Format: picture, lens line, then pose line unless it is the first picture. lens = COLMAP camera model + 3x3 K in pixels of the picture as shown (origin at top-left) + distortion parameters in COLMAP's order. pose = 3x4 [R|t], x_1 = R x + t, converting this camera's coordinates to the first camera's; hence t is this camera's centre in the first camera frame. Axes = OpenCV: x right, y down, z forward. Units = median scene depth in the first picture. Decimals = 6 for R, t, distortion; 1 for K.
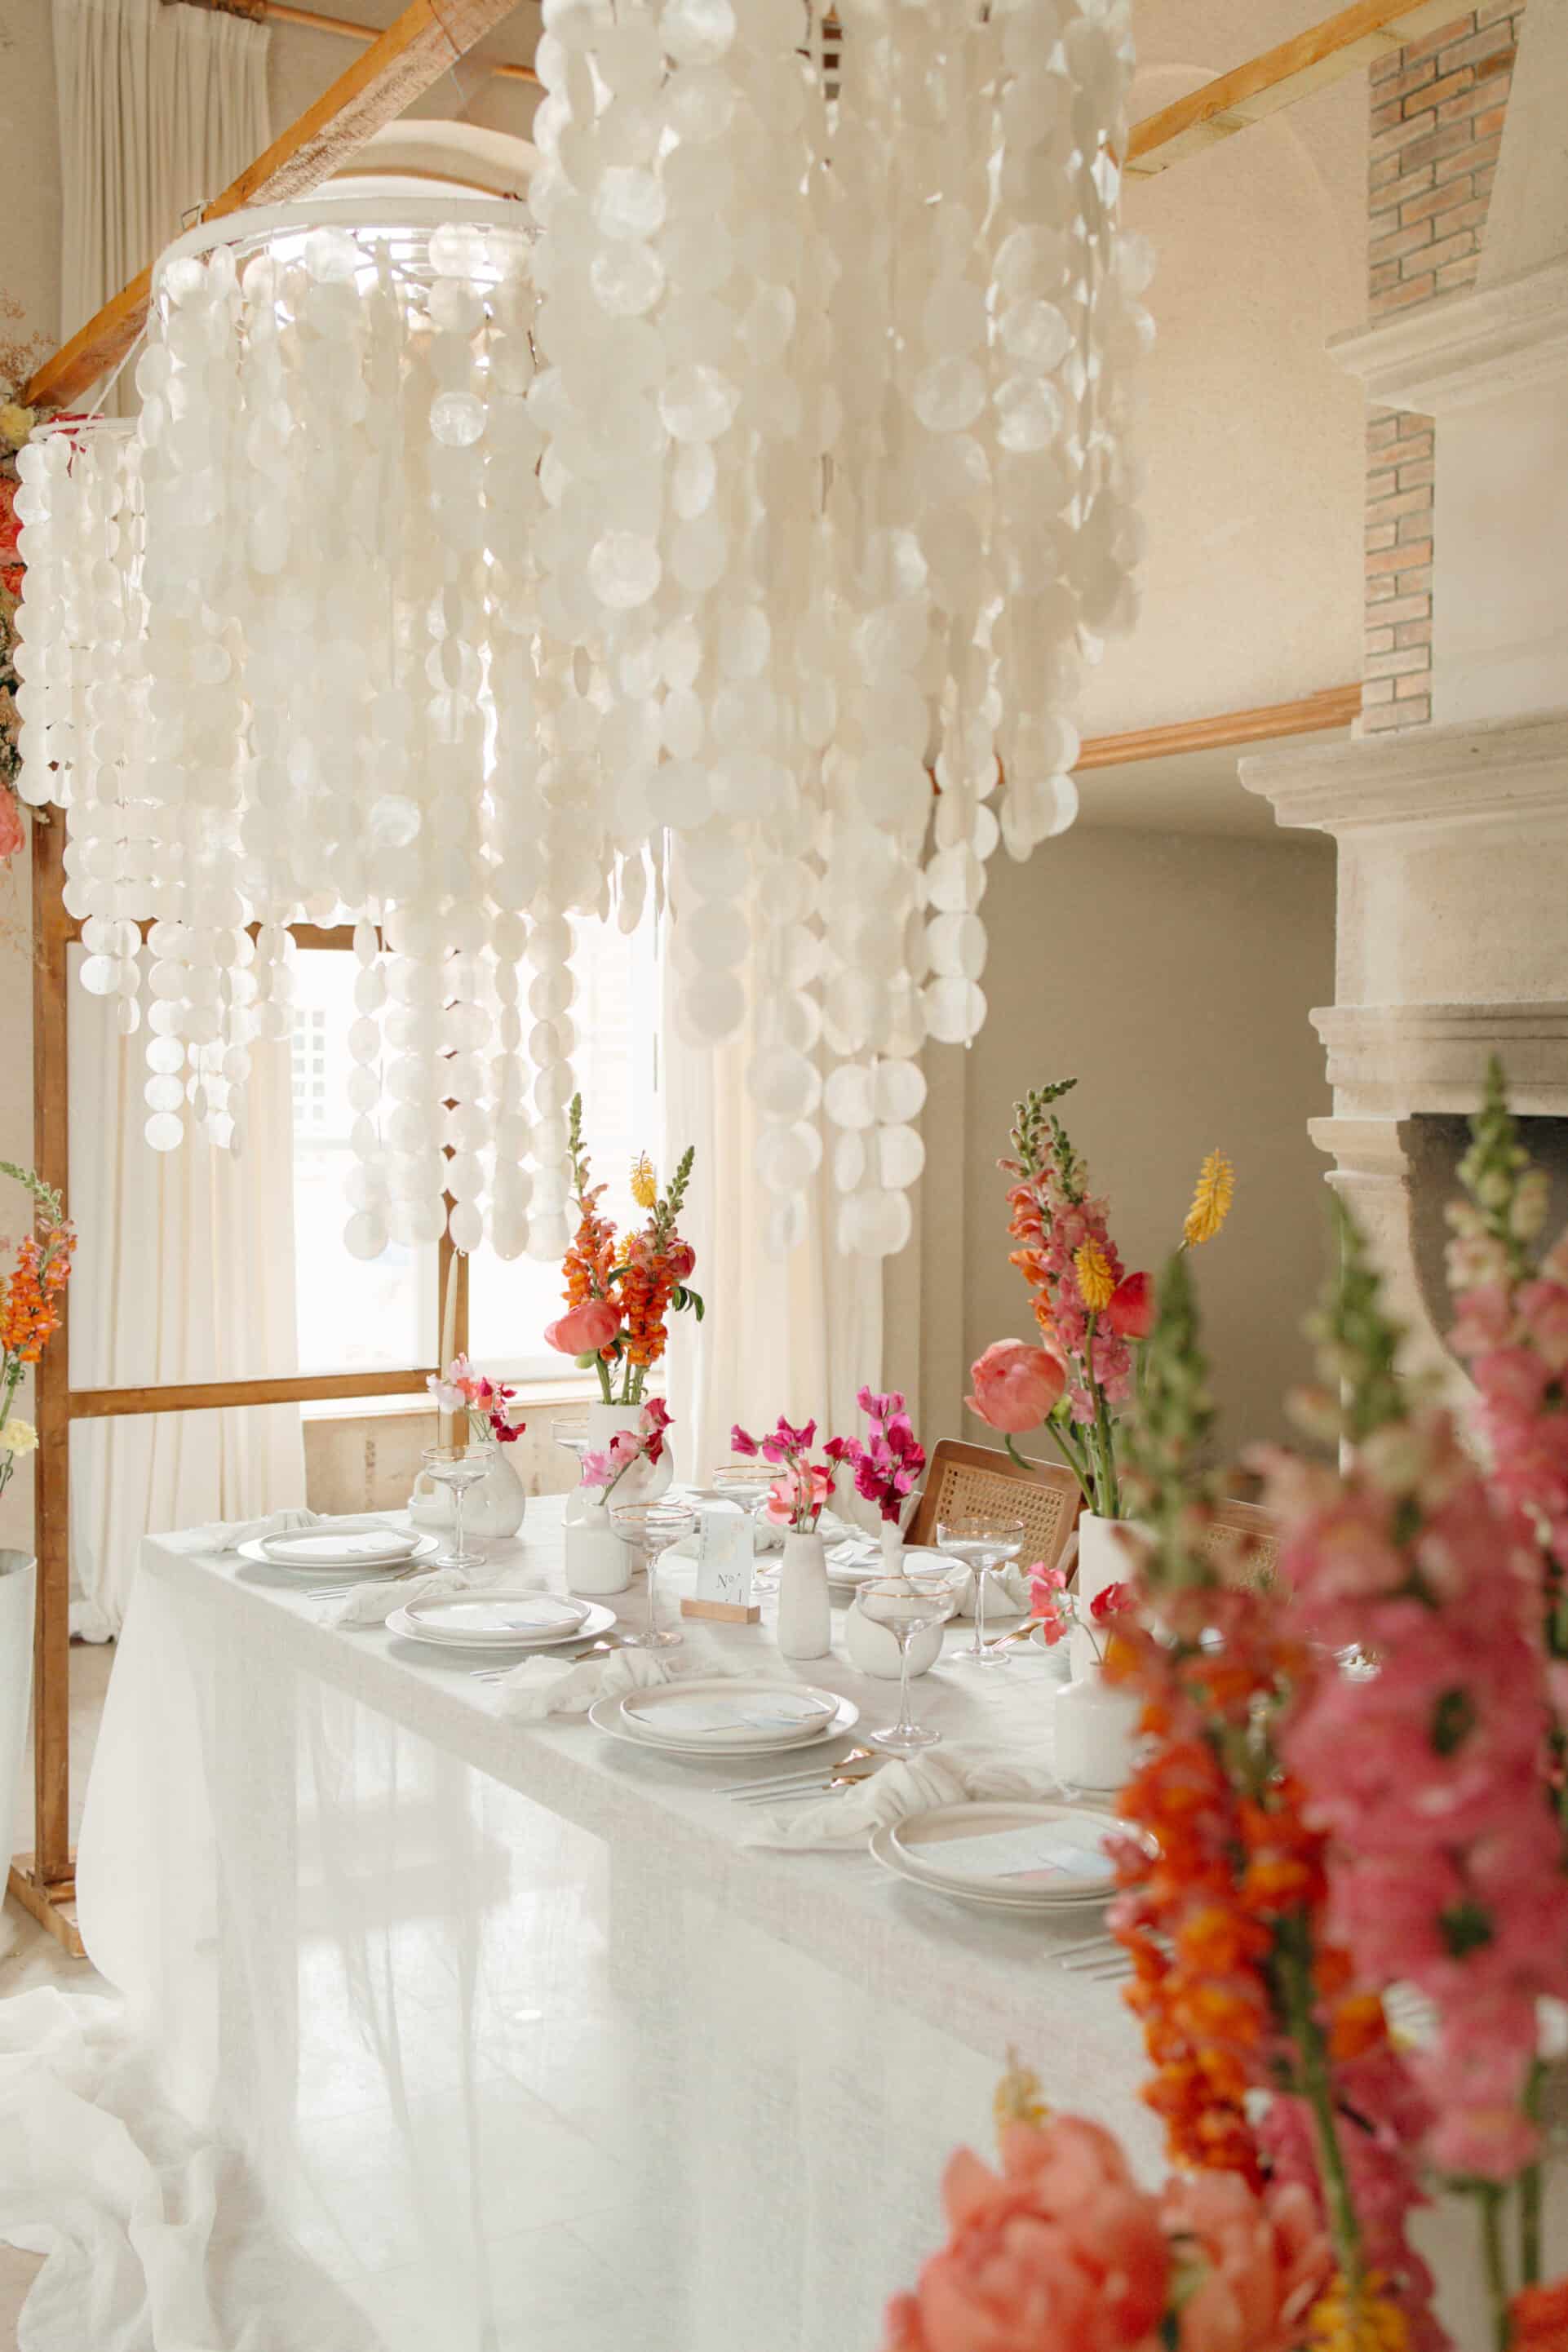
lens RADIAL K [[2489.7, 0, 783.9], [0, 2489.7, 1108.5], [0, 0, 1]] dist [0.033983, 0.011276]
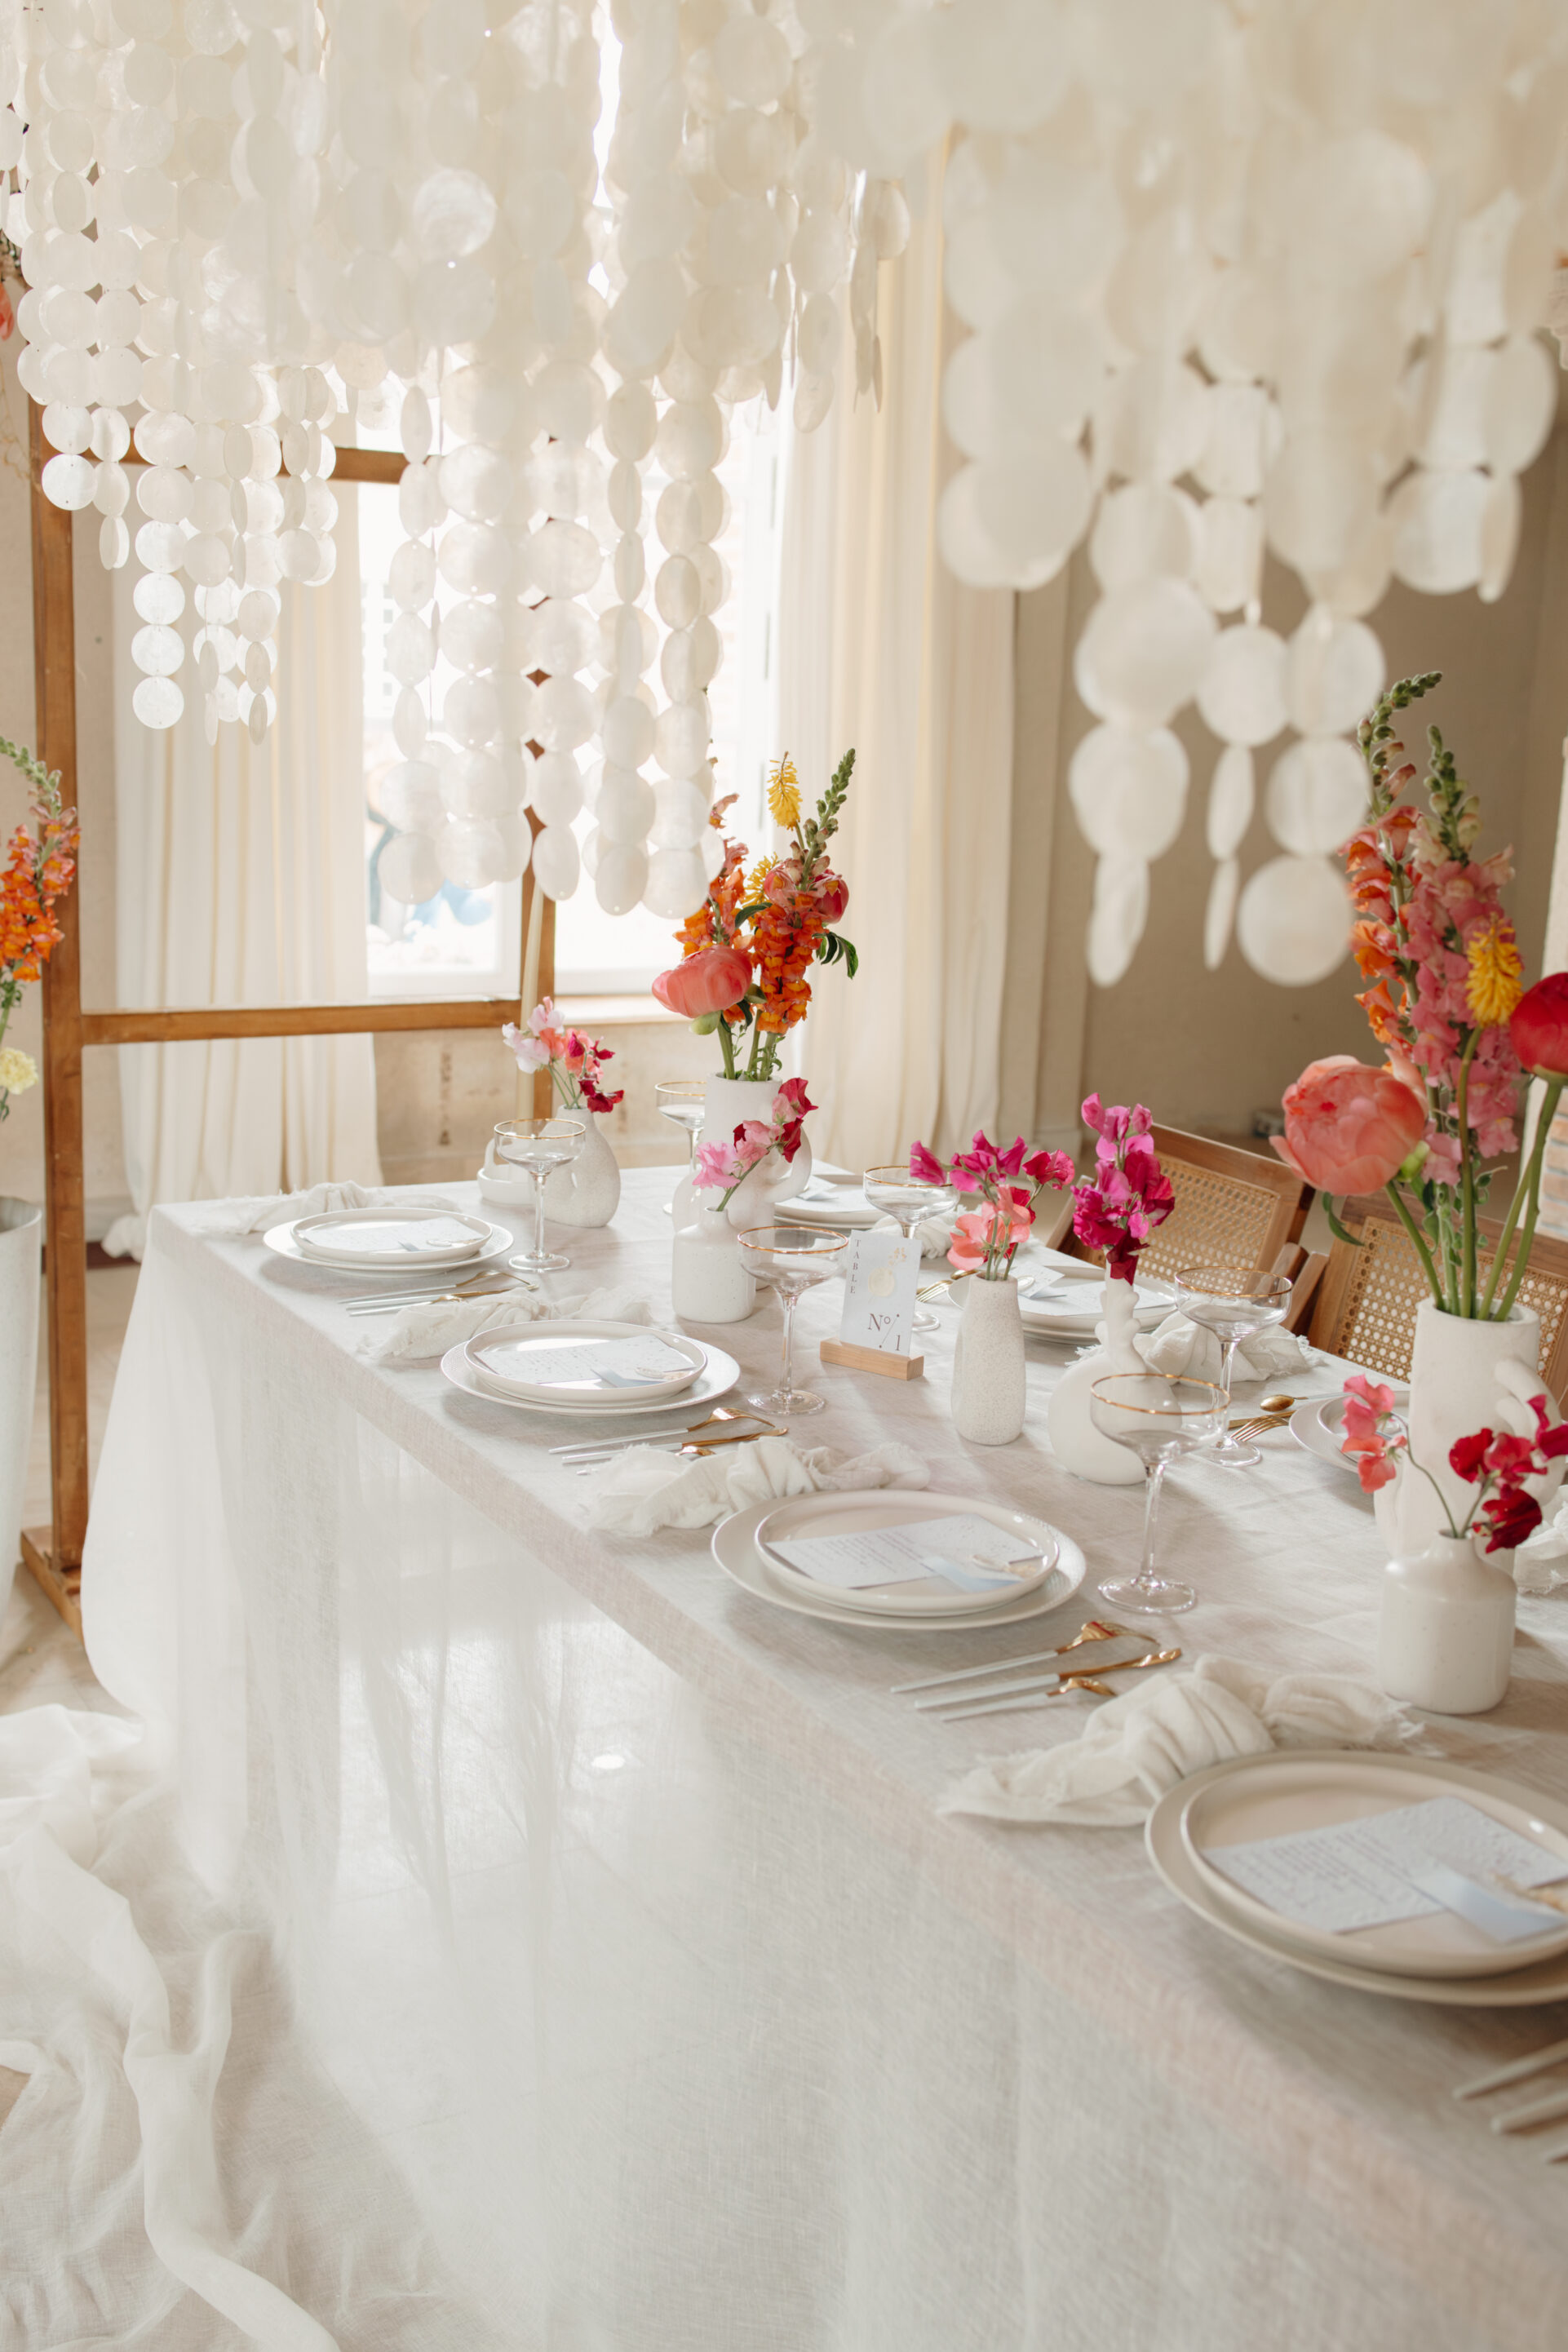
lens RADIAL K [[2381.2, 0, 741.2], [0, 2381.2, 1152.3], [0, 0, 1]] dist [0.029481, 0.007634]
pose [[0.998060, 0.045223, -0.042785, -0.037230], [-0.036484, 0.981753, 0.186629, 0.001525], [0.050444, -0.184706, 0.981498, 0.283662]]
